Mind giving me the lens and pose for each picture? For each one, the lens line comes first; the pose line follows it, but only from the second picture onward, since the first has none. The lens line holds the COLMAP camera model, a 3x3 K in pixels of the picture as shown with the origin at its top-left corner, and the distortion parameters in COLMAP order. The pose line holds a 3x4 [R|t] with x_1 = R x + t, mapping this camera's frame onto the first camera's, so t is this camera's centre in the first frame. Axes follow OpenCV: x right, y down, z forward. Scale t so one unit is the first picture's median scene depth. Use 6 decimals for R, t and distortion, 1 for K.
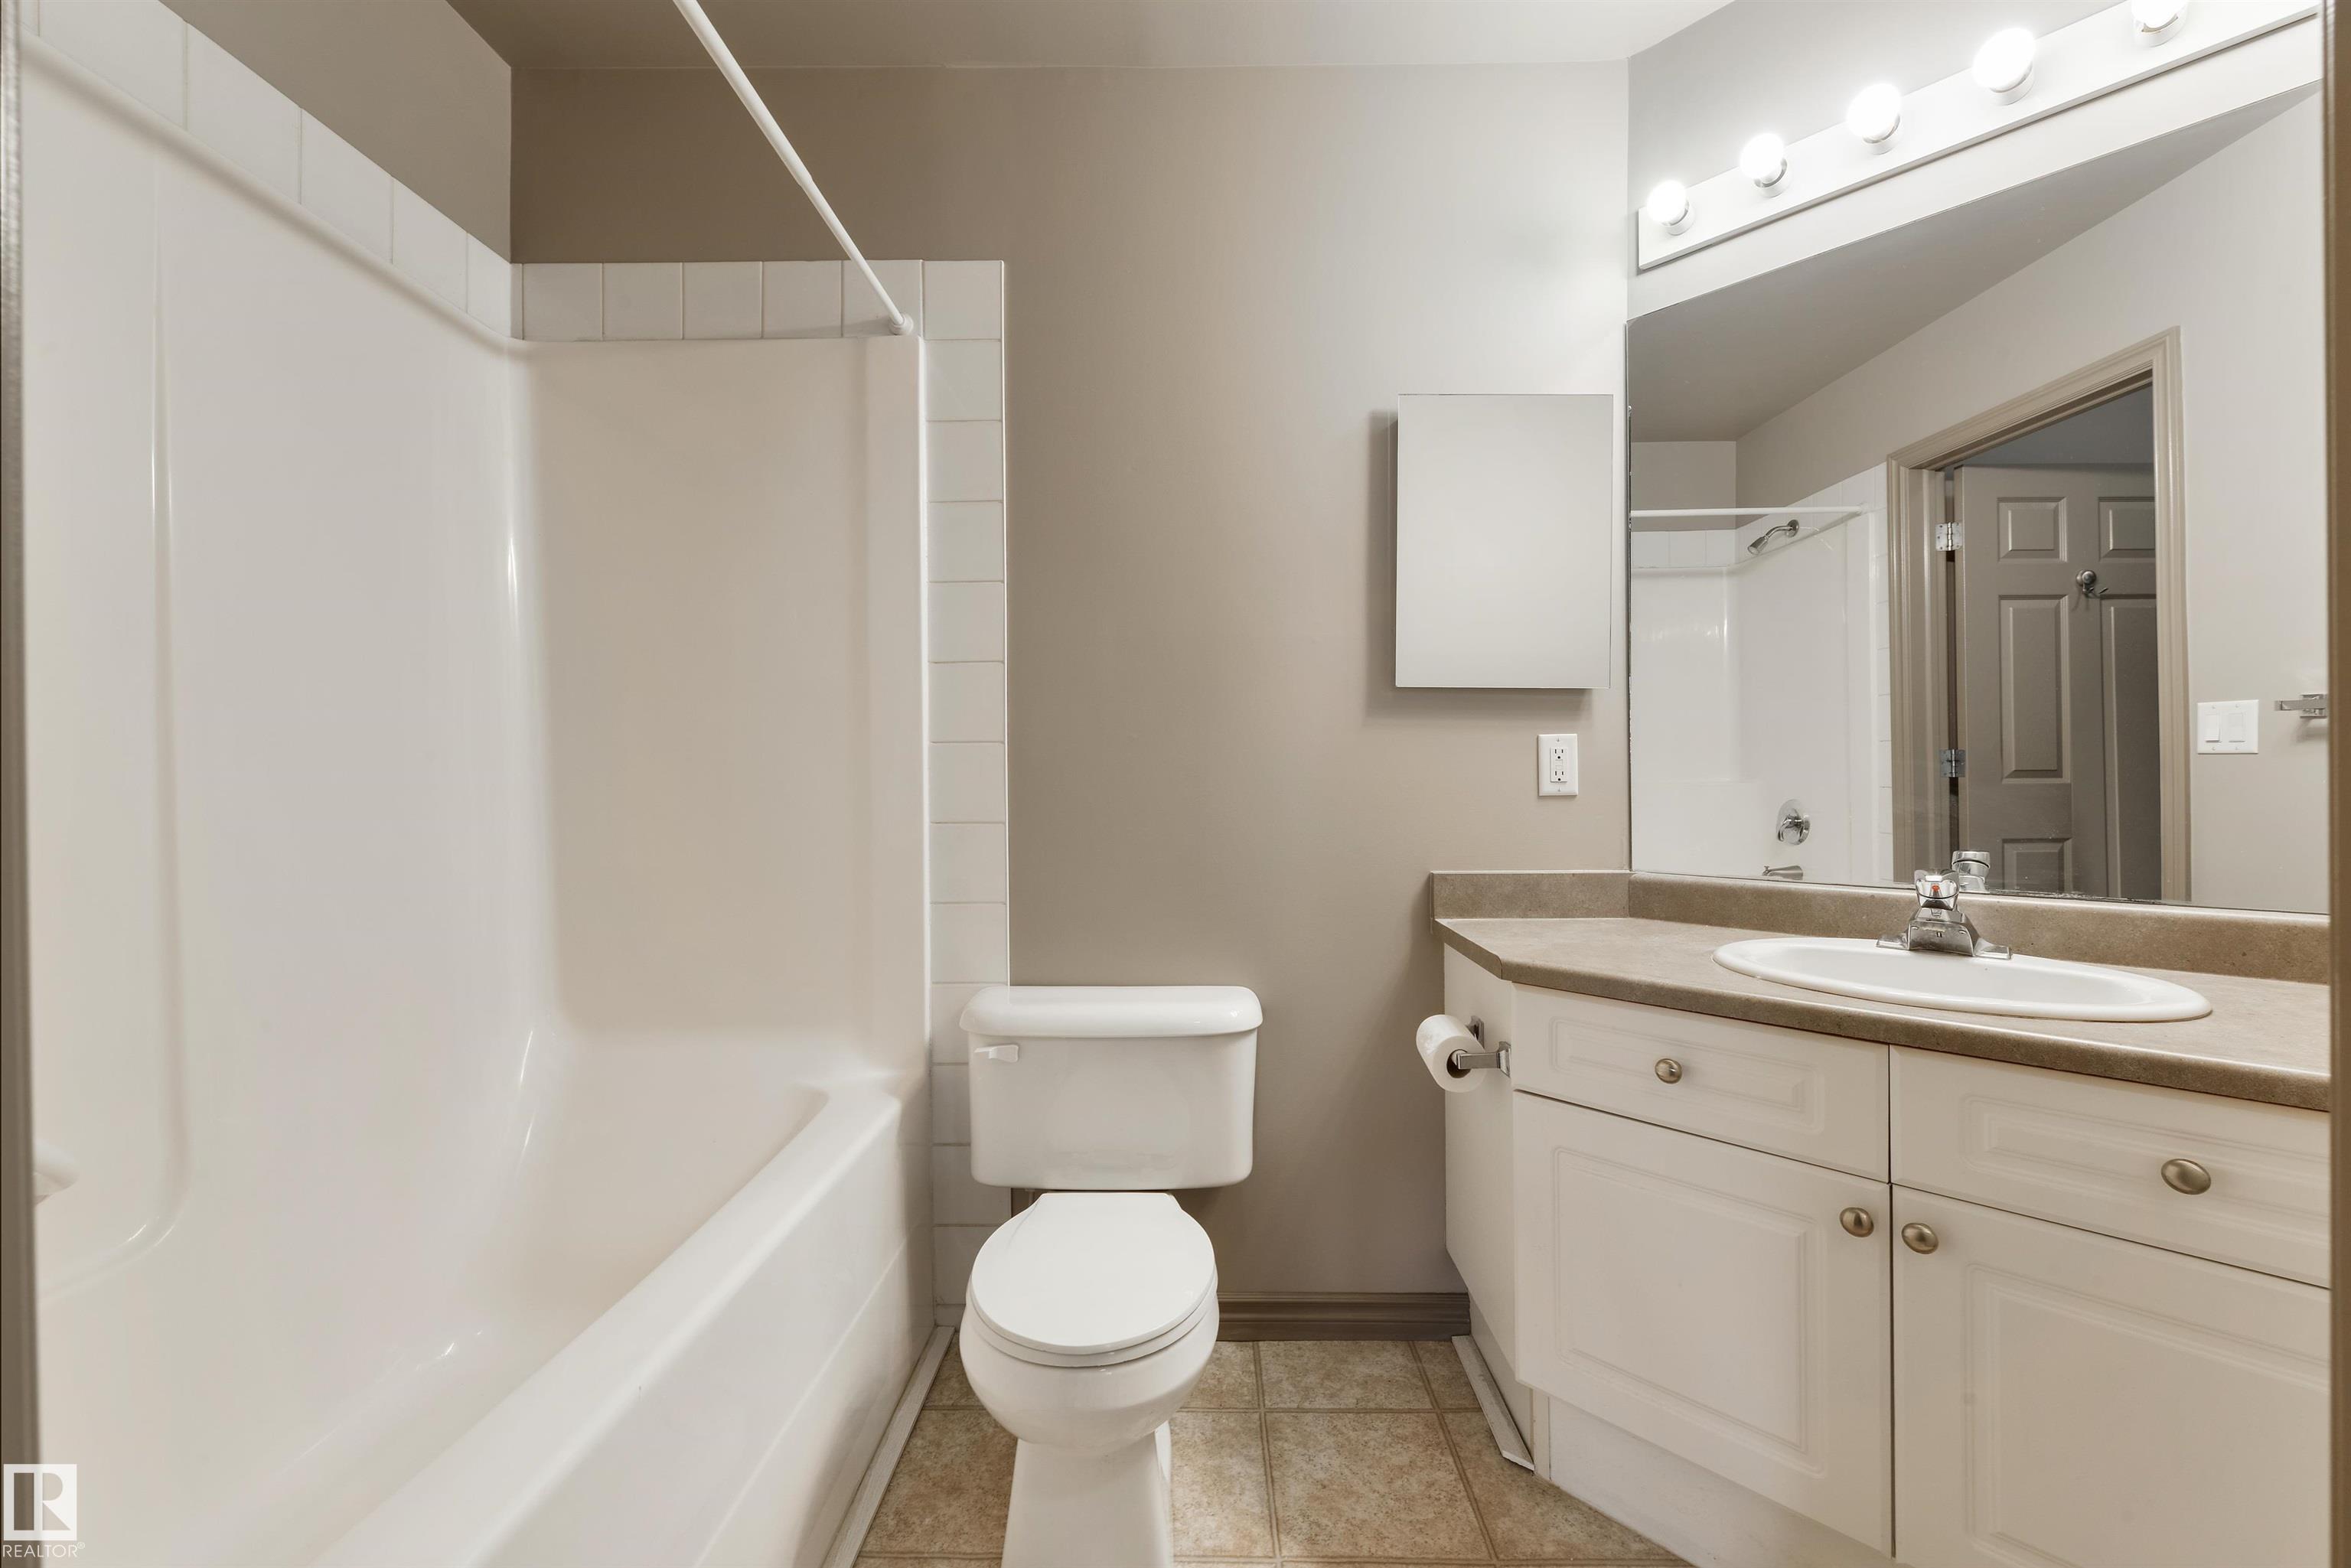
lens RADIAL K [[924.9, 0, 1192.4], [0, 924.9, 781.6], [0, 0, 1]] dist [0.005583, -0.002953]
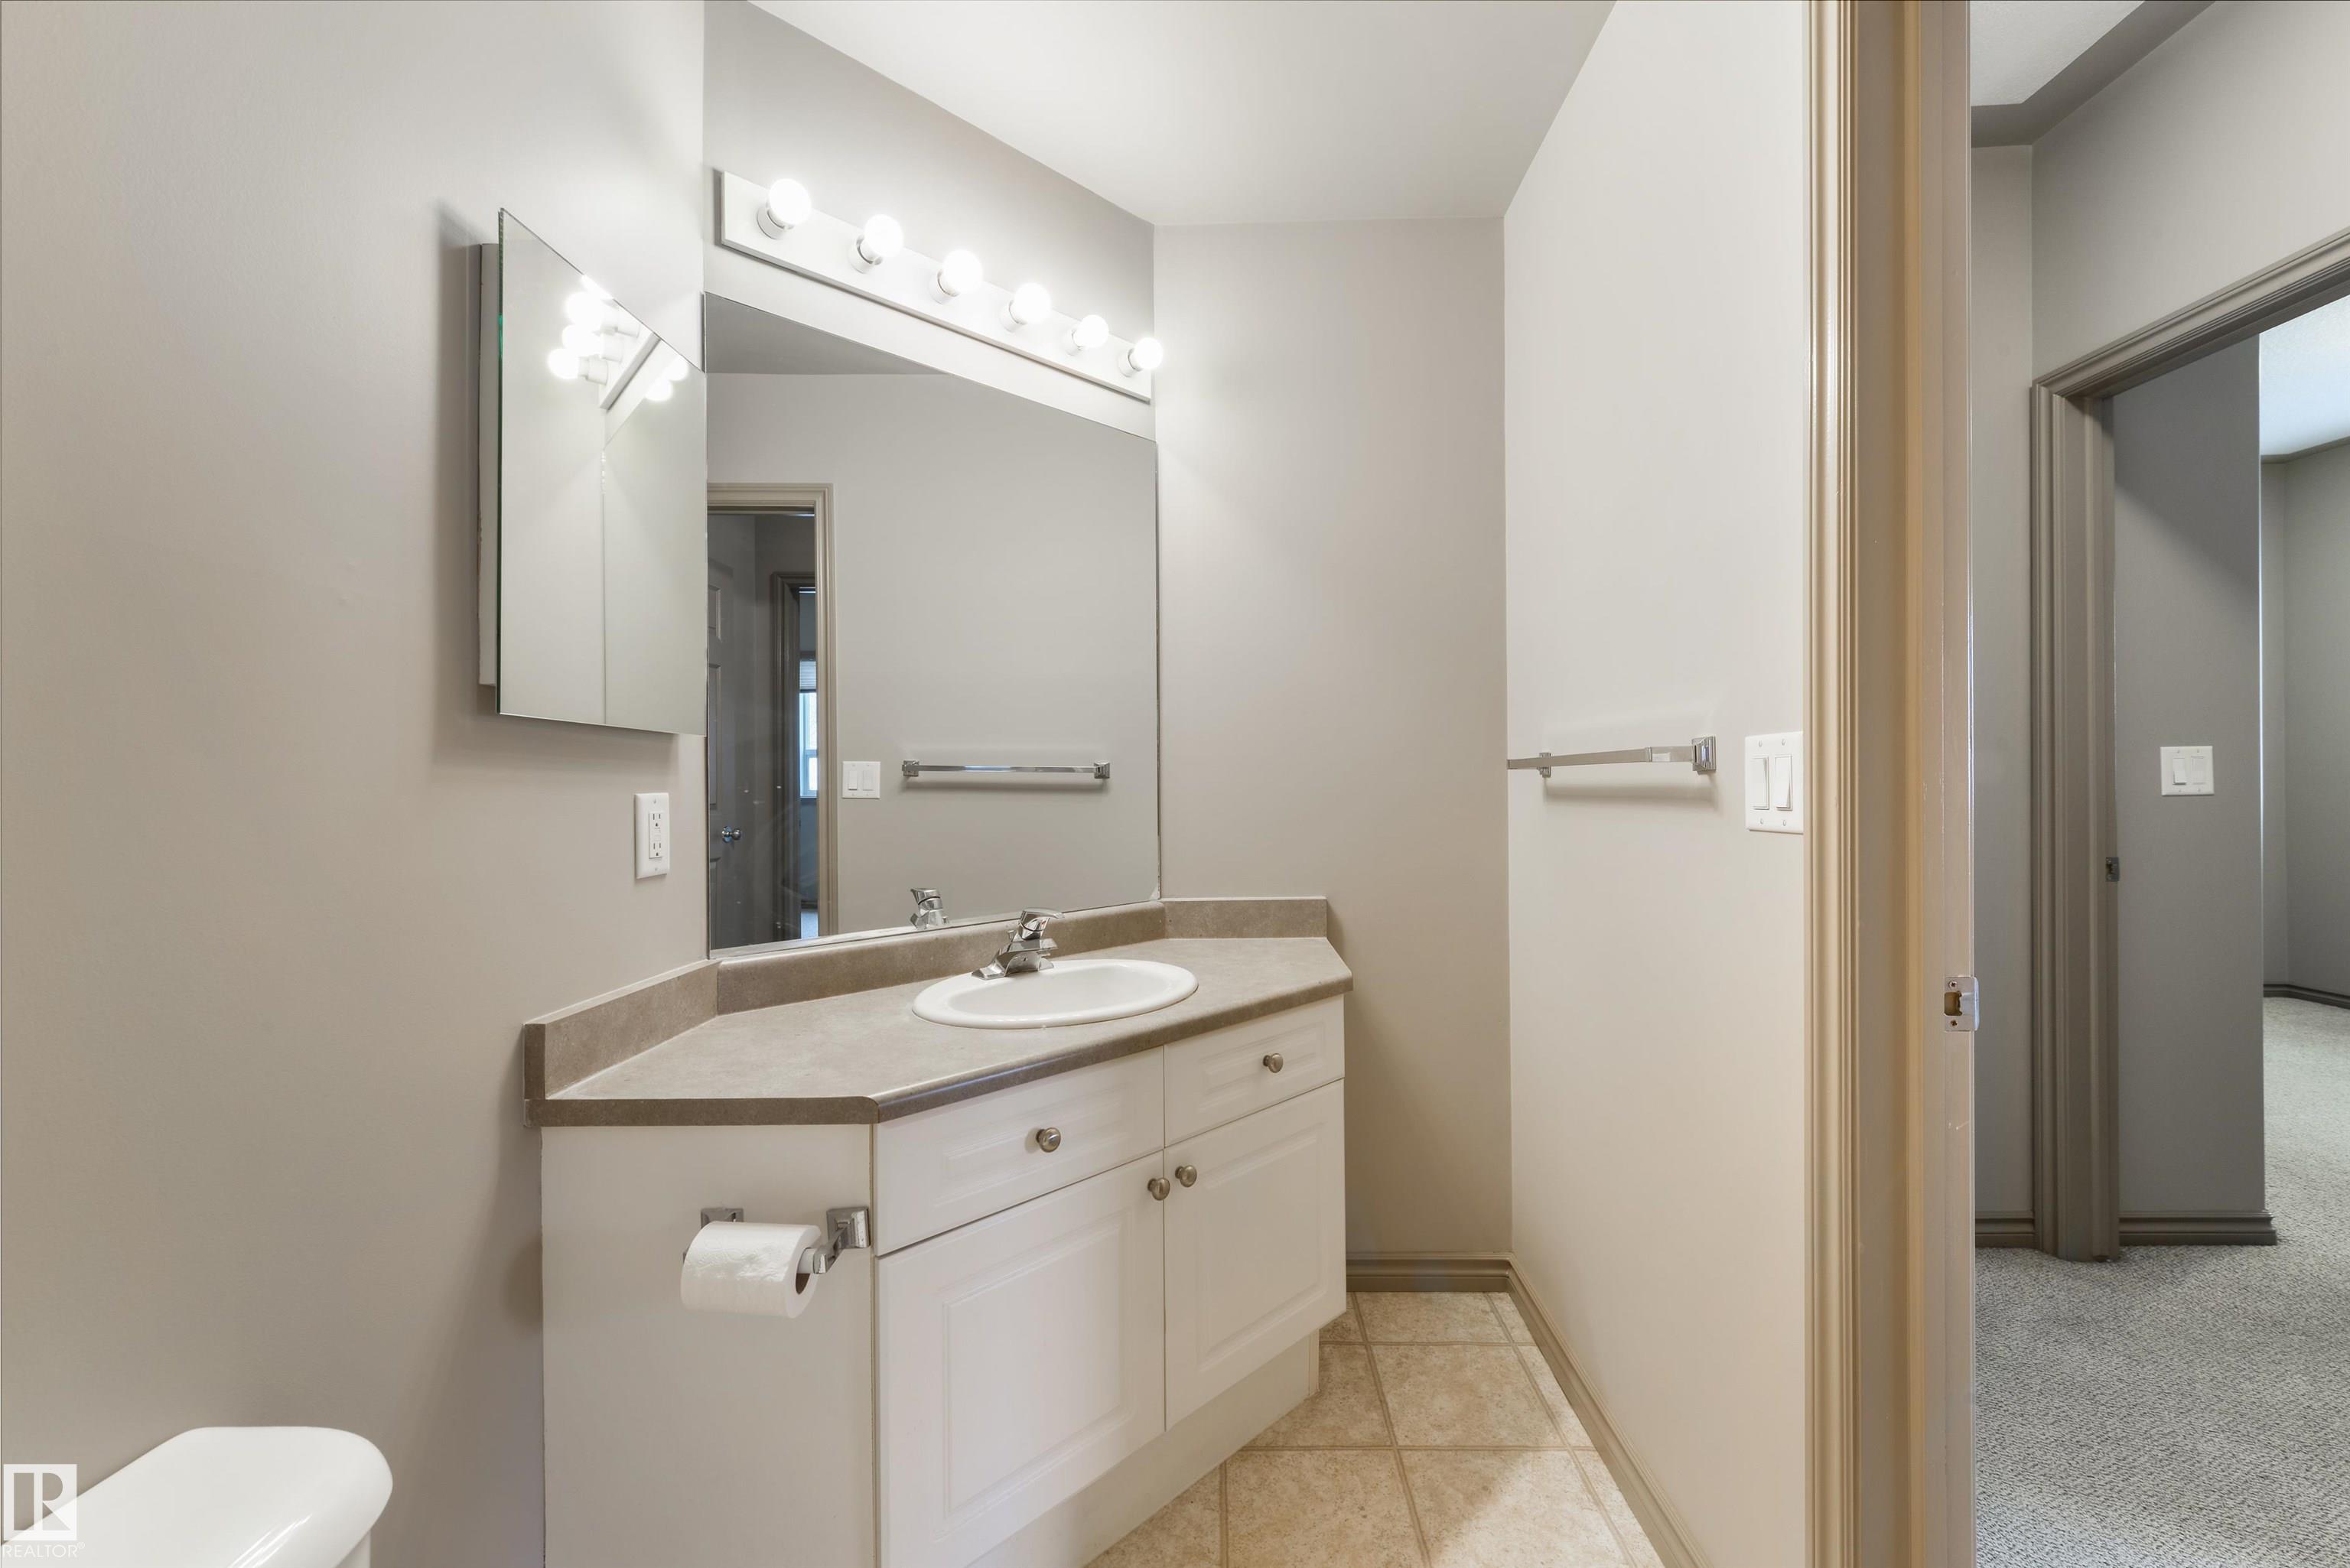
lens RADIAL K [[924.5, 0, 1195.6], [0, 924.5, 774.4], [0, 0, 1]] dist [0.005583, -0.002953]
pose [[-0.012248, 0.010814, 0.999867, -0.354725], [0.004989, 0.999930, -0.010753, -0.056168], [-0.999913, 0.004857, -0.012301, 0.574532]]
